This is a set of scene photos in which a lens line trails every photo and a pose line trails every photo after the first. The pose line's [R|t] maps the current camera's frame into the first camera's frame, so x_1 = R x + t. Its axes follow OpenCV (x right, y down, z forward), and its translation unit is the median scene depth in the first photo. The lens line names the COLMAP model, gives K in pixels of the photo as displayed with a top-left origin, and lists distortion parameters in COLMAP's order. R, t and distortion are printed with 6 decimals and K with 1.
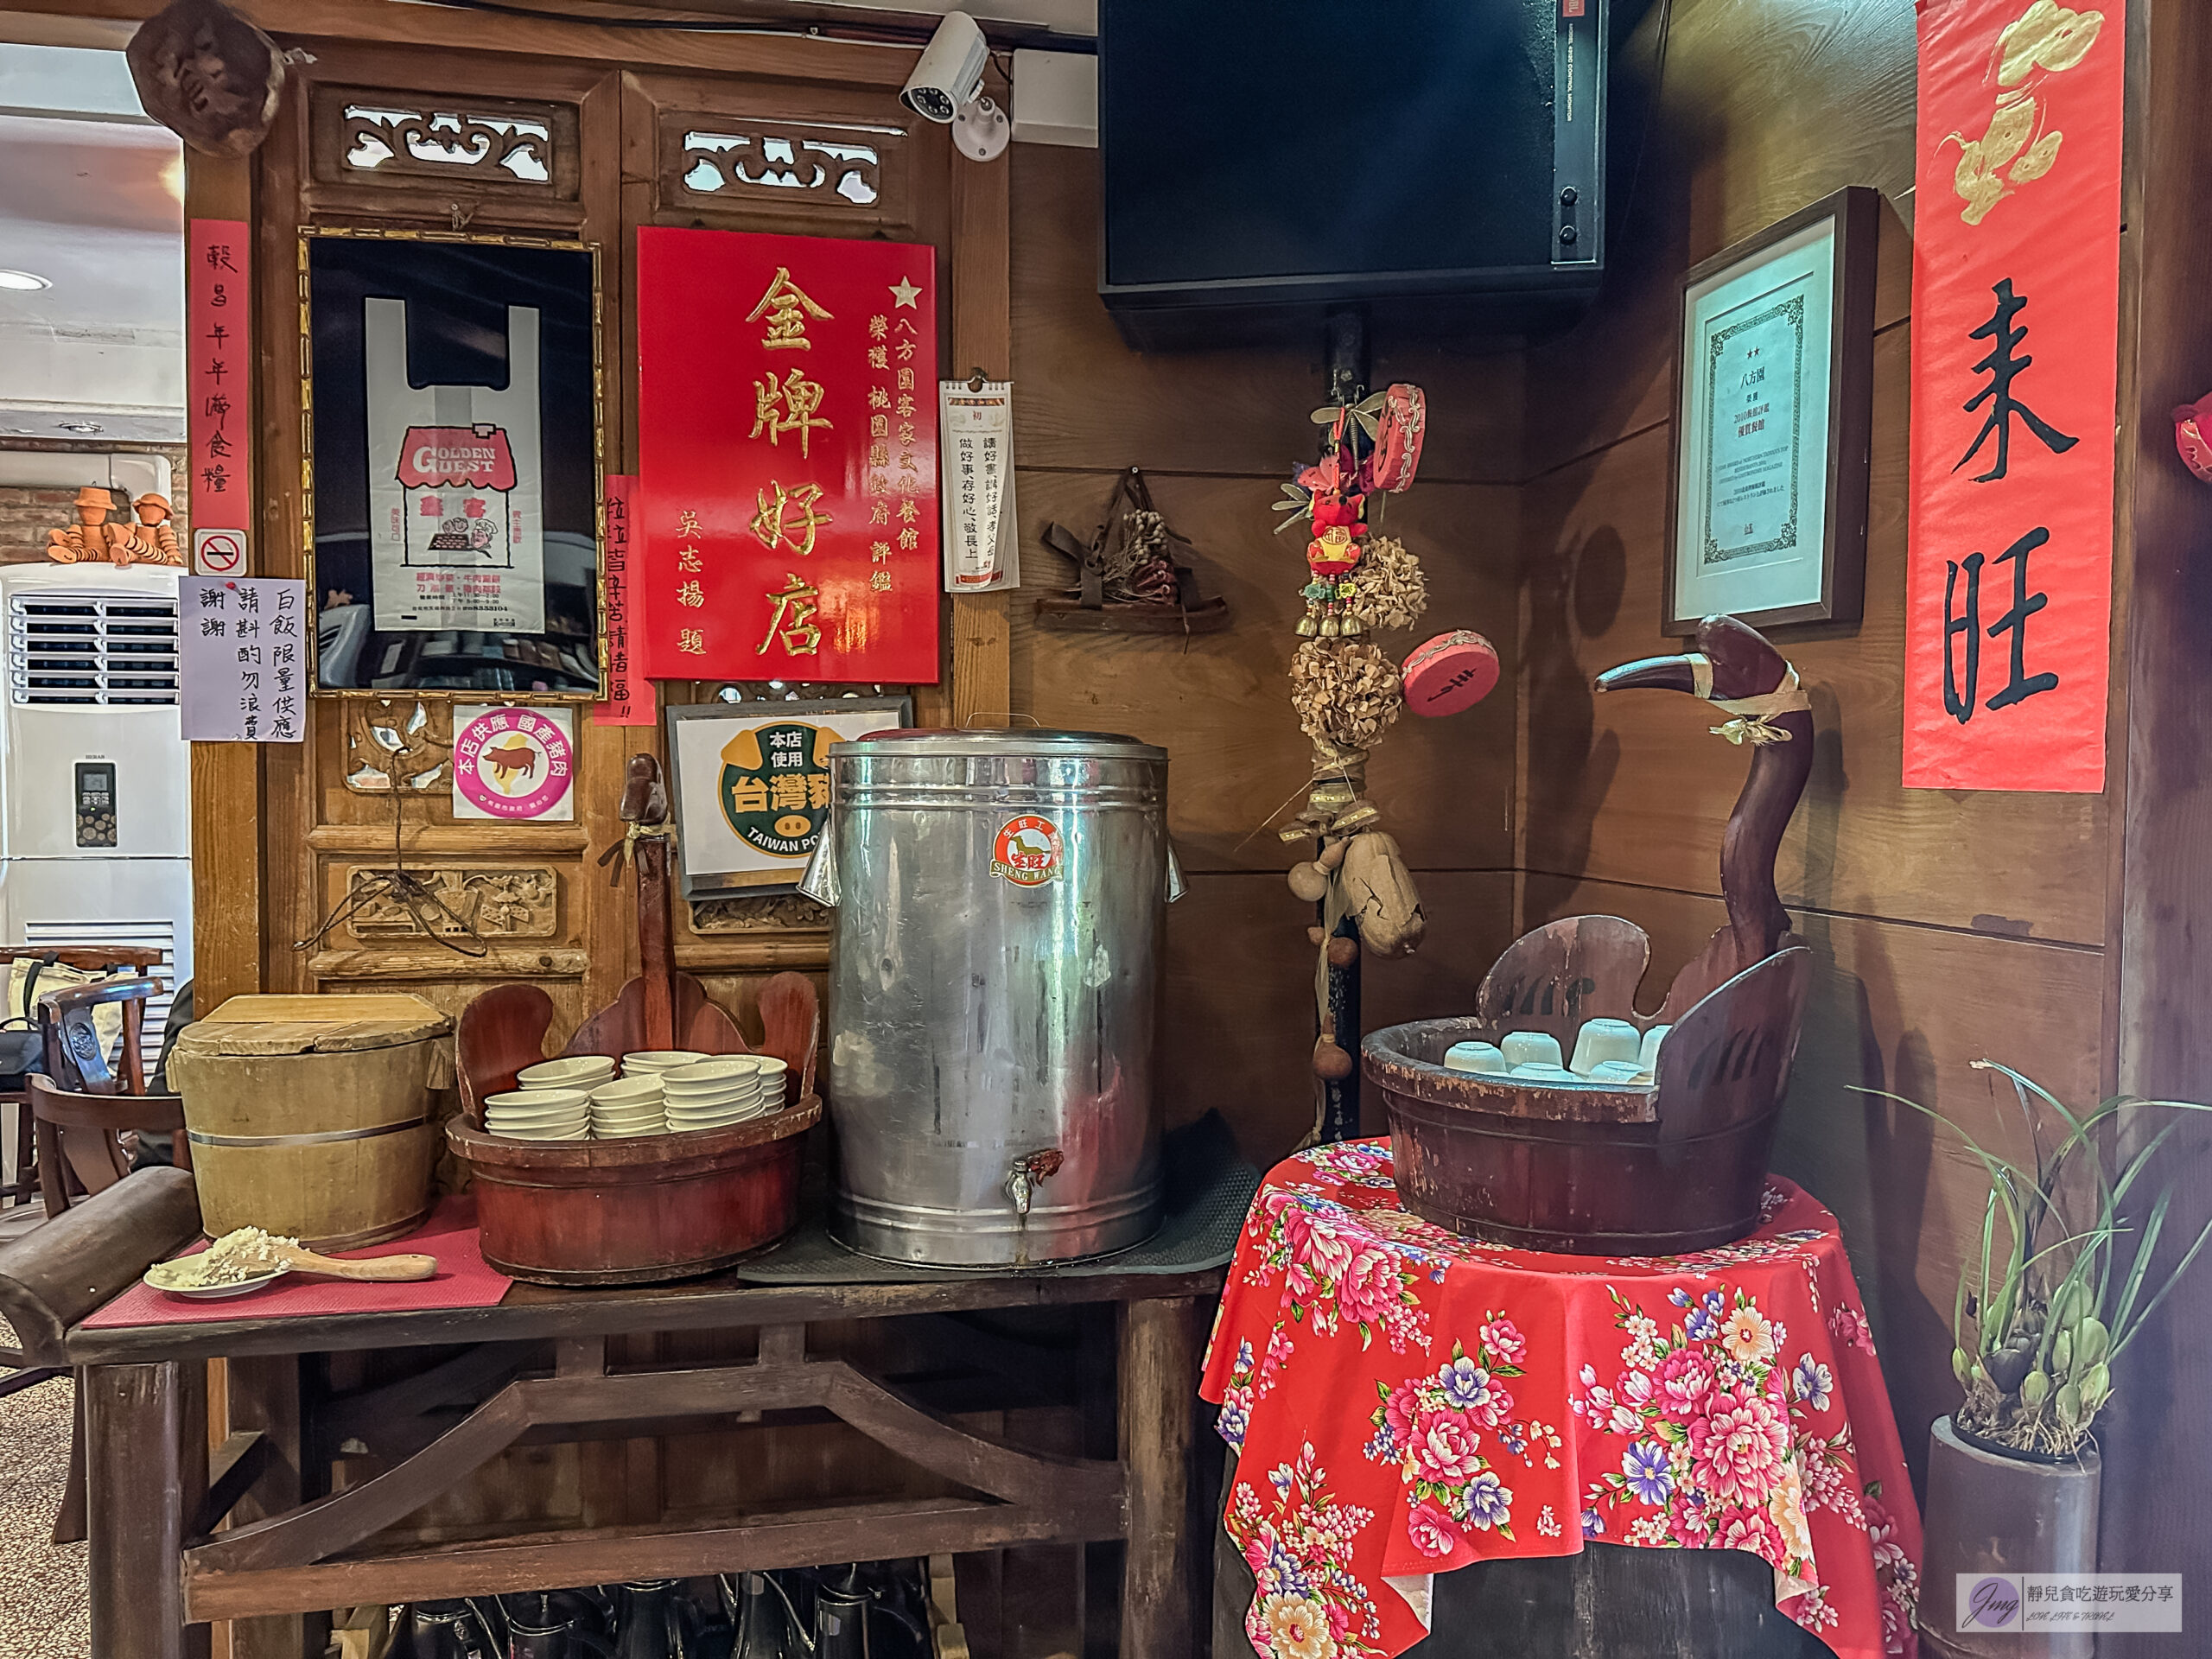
lens RADIAL K [[1609.0, 0, 1102.0], [0, 1609.0, 840.7], [0, 0, 1]] dist [0.125323, -0.244074]
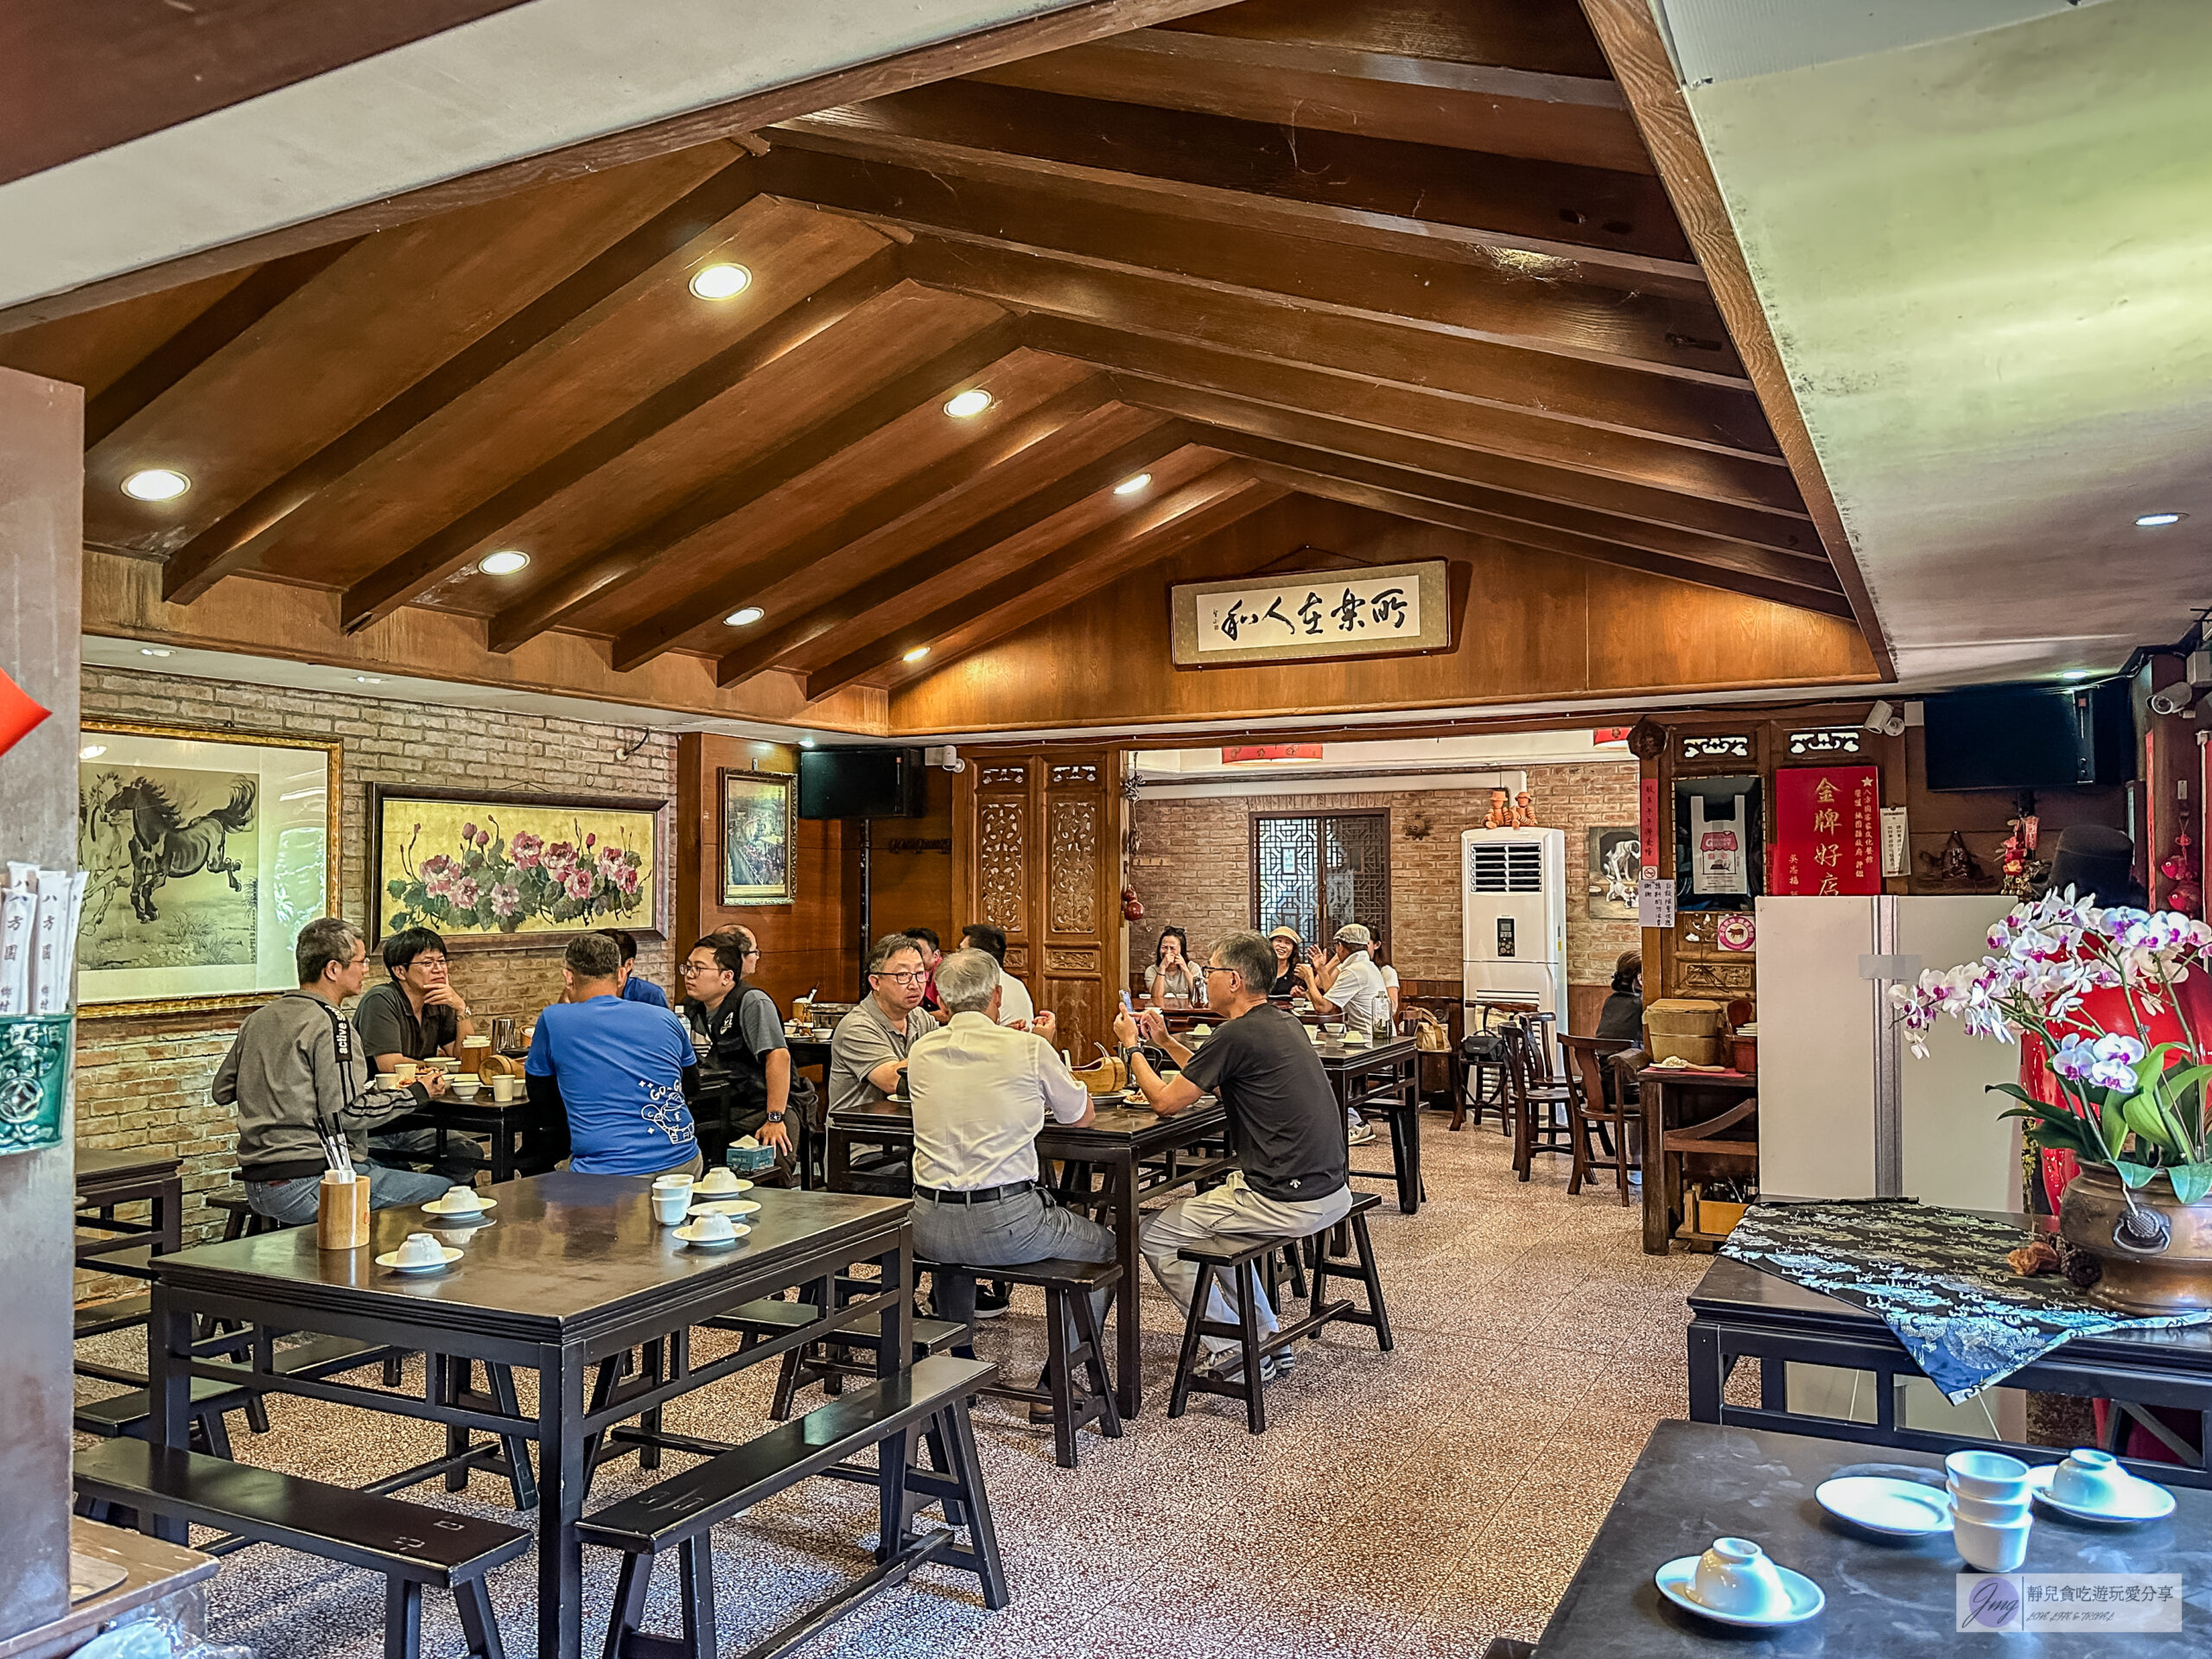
lens RADIAL K [[1609.0, 0, 1102.0], [0, 1609.0, 840.7], [0, 0, 1]] dist [0.125323, -0.244074]
pose [[0.797598, -0.026521, -0.602606, 0.596079], [-0.017492, 0.997596, -0.067056, 0.008294], [0.602936, 0.064025, 0.795216, -2.369590]]
